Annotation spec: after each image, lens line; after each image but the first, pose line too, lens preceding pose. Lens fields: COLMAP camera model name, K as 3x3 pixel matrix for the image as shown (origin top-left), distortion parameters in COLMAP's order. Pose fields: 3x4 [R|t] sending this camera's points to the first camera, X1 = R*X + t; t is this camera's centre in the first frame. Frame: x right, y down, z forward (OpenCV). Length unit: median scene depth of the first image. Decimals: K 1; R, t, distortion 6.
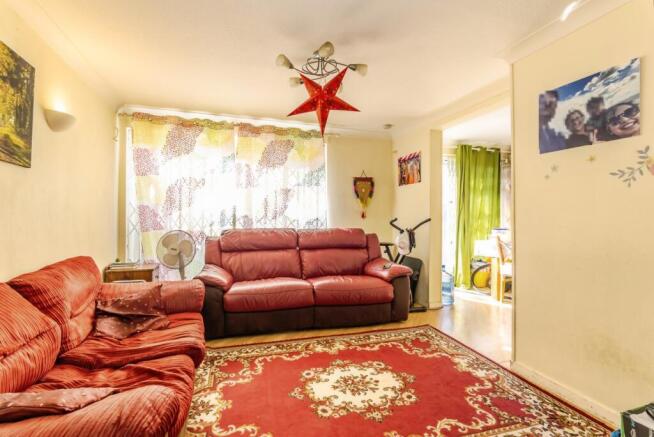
lens RADIAL K [[283.7, 0, 311.6], [0, 283.7, 214.4], [0, 0, 1]] dist [-0.013131, 0.003215]
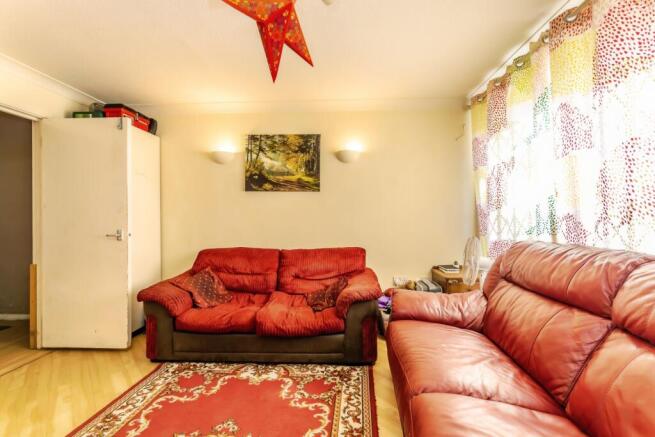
lens RADIAL K [[284.1, 0, 328.8], [0, 284.1, 216.4], [0, 0, 1]] dist [-0.013131, 0.003215]
pose [[-0.319136, -0.004831, -0.947697, 0.551505], [0.013563, 0.999861, -0.009664, 0.009215], [0.947612, -0.015938, -0.319026, 1.307519]]
